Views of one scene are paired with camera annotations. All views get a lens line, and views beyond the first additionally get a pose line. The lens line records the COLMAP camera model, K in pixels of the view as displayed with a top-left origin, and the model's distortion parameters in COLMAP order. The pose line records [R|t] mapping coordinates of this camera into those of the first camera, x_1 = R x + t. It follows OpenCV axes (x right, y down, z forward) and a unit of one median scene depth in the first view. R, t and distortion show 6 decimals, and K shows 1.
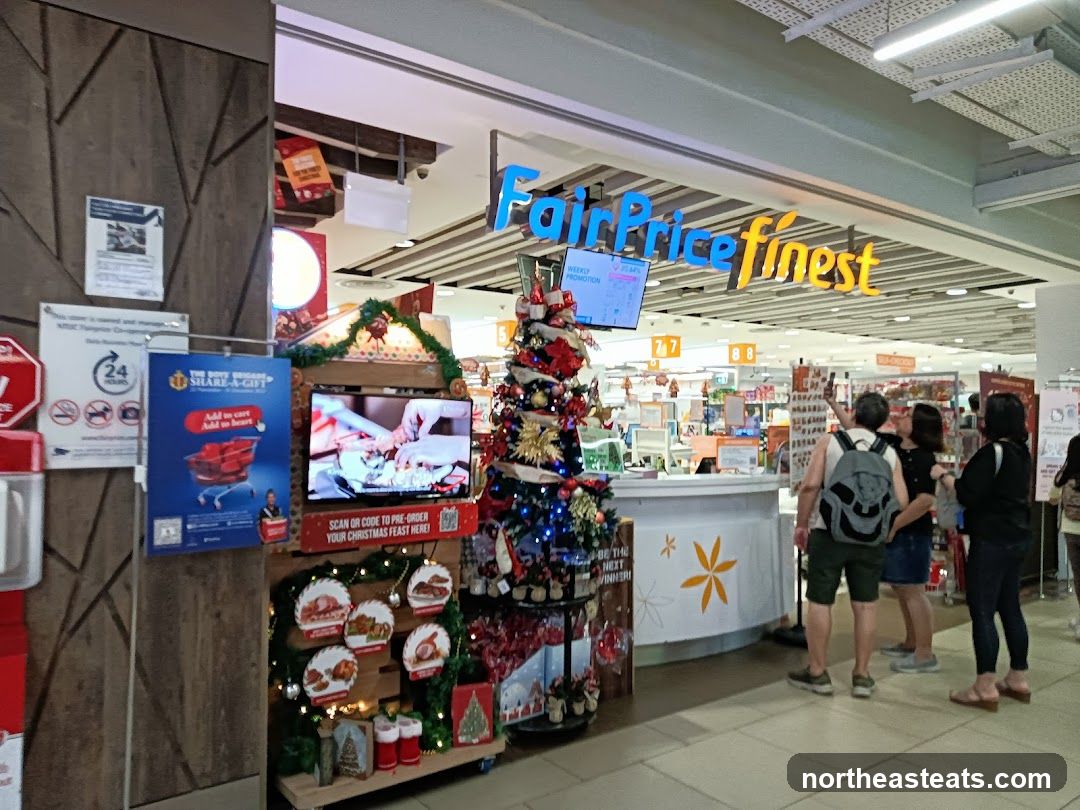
lens RADIAL K [[749.1, 0, 536.0], [0, 749.1, 400.4], [0, 0, 1]] dist [0.047745, -0.040755]
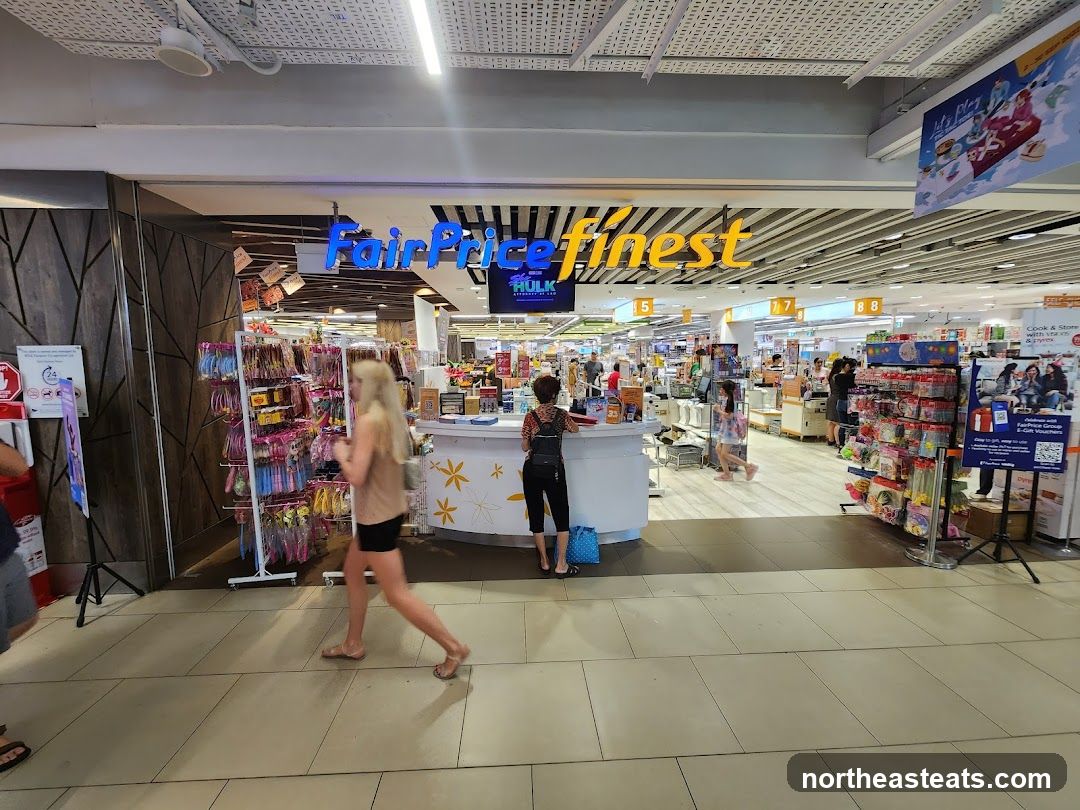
lens RADIAL K [[437.8, 0, 539.5], [0, 437.8, 405.0], [0, 0, 1]] dist [0.001881, 0.000222]
pose [[0.840954, 0.052345, -0.538569, 0.601295], [0.025634, 0.990339, 0.136280, -0.039973], [0.540499, -0.128411, 0.831487, 0.310773]]
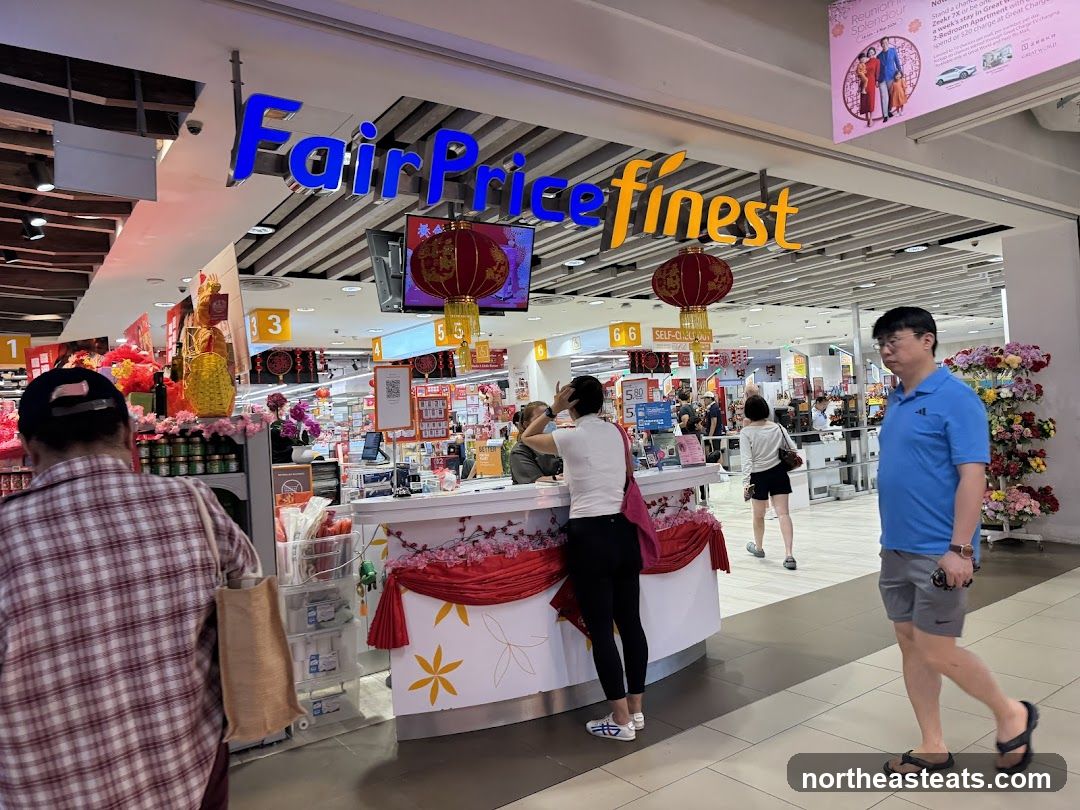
lens RADIAL K [[749.1, 0, 541.3], [0, 749.1, 412.9], [0, 0, 1]] dist [0.047745, -0.040755]
pose [[0.997594, -0.069328, -0.000181, 0.167439], [0.069322, 0.997462, 0.016238, 0.008904], [-0.000945, -0.016211, 0.999868, 0.171921]]
